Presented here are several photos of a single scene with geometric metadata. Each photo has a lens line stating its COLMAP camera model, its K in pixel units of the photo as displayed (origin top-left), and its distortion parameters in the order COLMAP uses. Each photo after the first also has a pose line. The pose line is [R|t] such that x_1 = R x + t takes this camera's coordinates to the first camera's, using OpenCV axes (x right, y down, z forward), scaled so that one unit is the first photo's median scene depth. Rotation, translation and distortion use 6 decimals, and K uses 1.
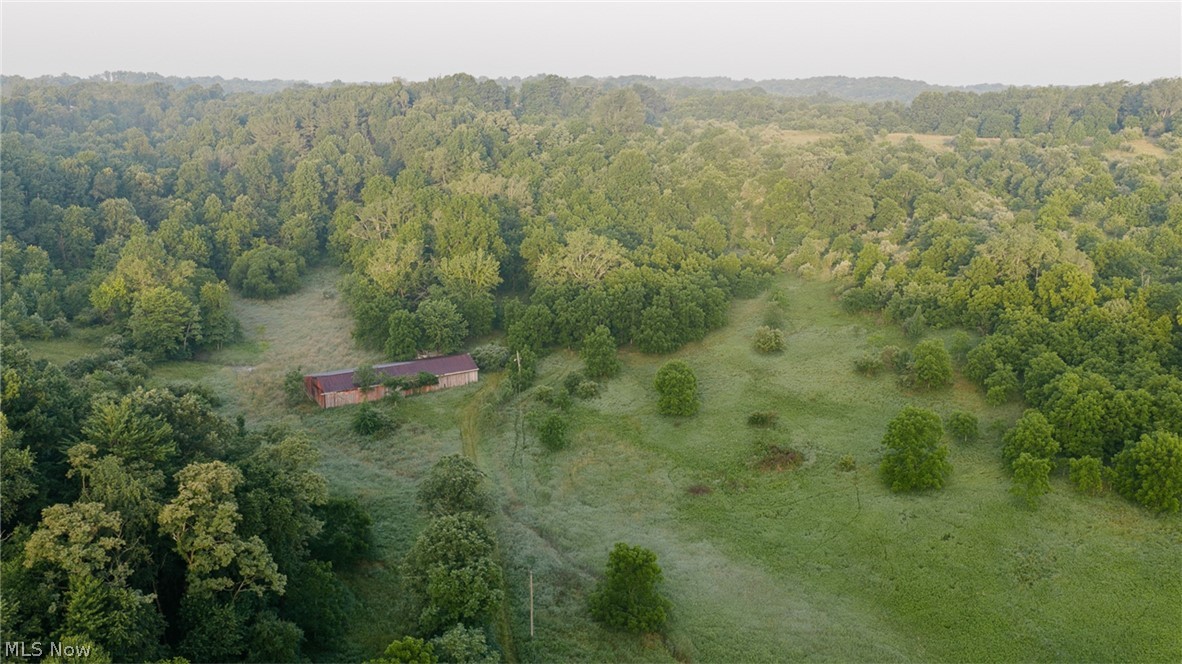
lens RADIAL K [[983.9, 0, 591.0], [0, 983.9, 332.5], [0, 0, 1]] dist [0.013519, -0.029498]
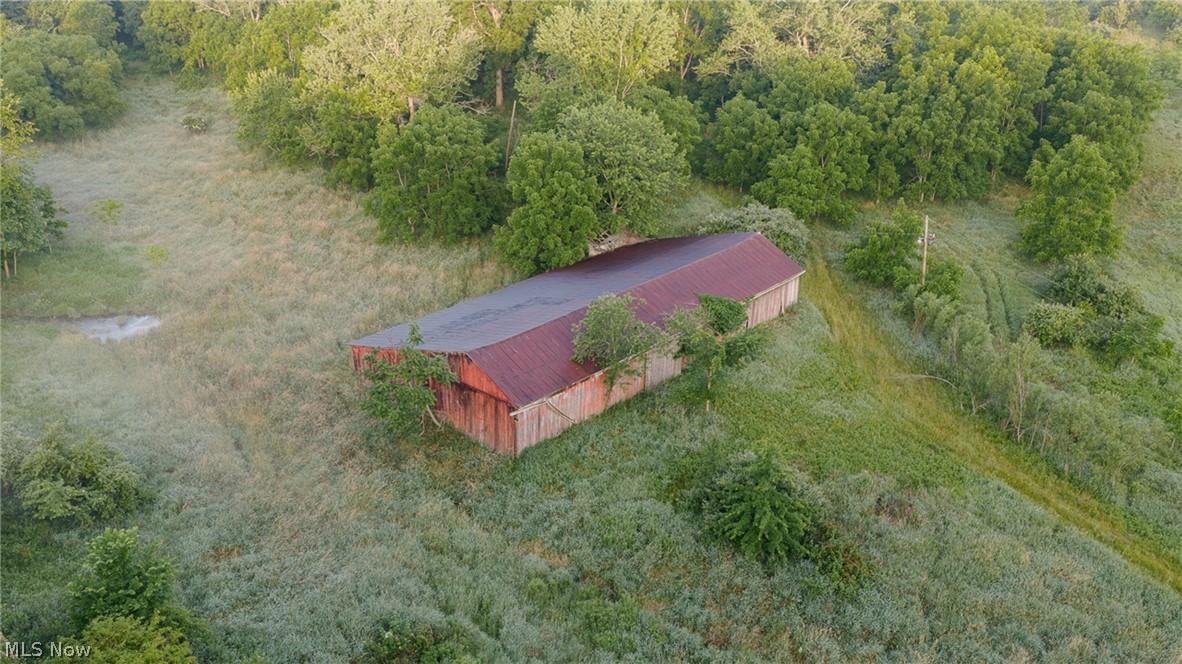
lens RADIAL K [[983.9, 0, 590.8], [0, 983.9, 331.9], [0, 0, 1]] dist [0.013519, -0.029498]
pose [[0.959175, -0.115634, 0.258093, -0.221125], [0.072392, 0.982575, 0.171190, -0.007435], [-0.273391, -0.145518, 0.950832, 0.489525]]
